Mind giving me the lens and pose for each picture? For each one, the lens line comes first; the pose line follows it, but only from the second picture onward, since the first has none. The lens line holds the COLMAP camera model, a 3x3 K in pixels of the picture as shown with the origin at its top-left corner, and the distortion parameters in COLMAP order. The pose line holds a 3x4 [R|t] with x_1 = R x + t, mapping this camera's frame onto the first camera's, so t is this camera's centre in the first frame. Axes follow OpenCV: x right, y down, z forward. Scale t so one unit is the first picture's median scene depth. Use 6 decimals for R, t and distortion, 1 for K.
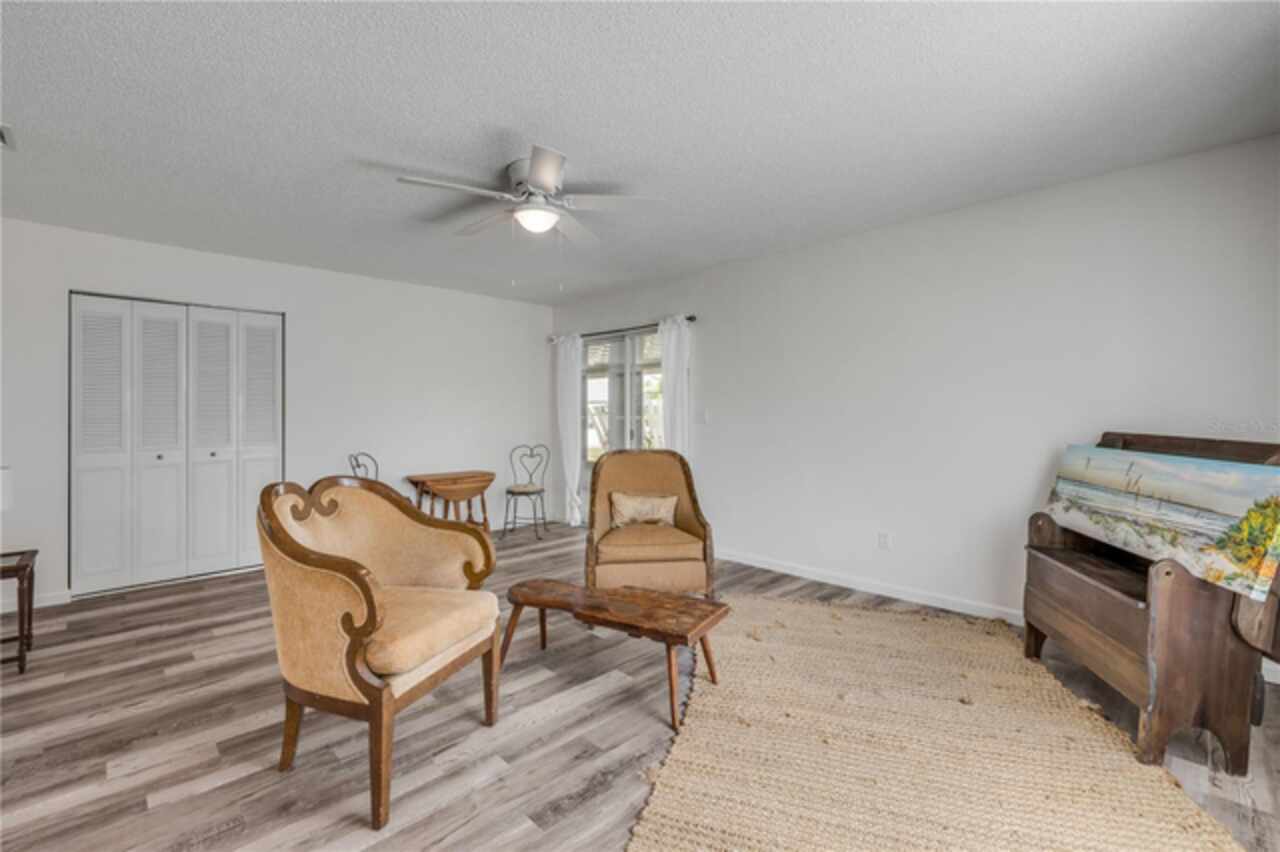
lens RADIAL K [[546.6, 0, 645.0], [0, 546.6, 386.3], [0, 0, 1]] dist [0.000019, -0.000057]
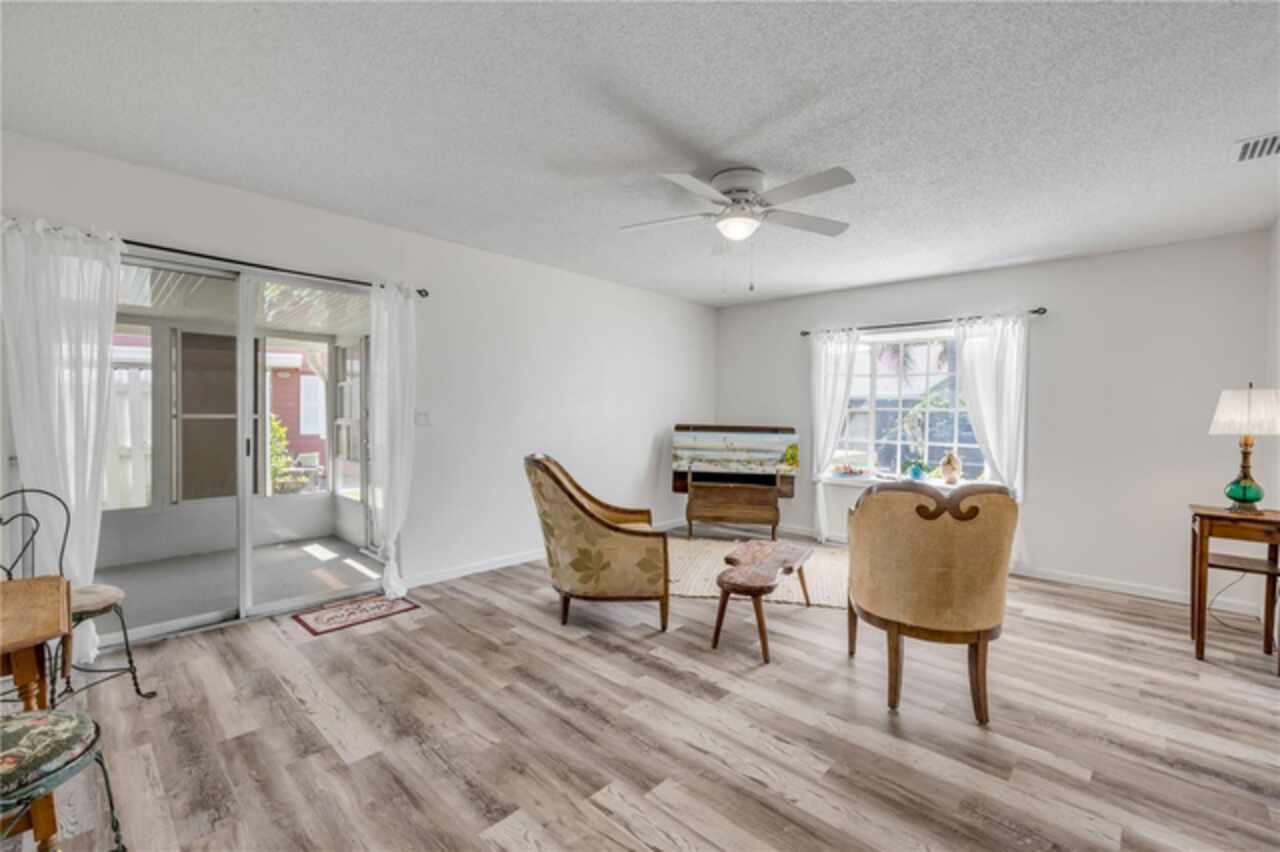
lens RADIAL K [[543.4, 0, 641.9], [0, 543.4, 417.3], [0, 0, 1]] dist [0.001317, 0.000486]
pose [[-0.016578, -0.006491, 0.999842, -1.346709], [-0.056998, 0.998359, 0.005537, 0.060054], [-0.998237, -0.056897, -0.016920, 1.330310]]
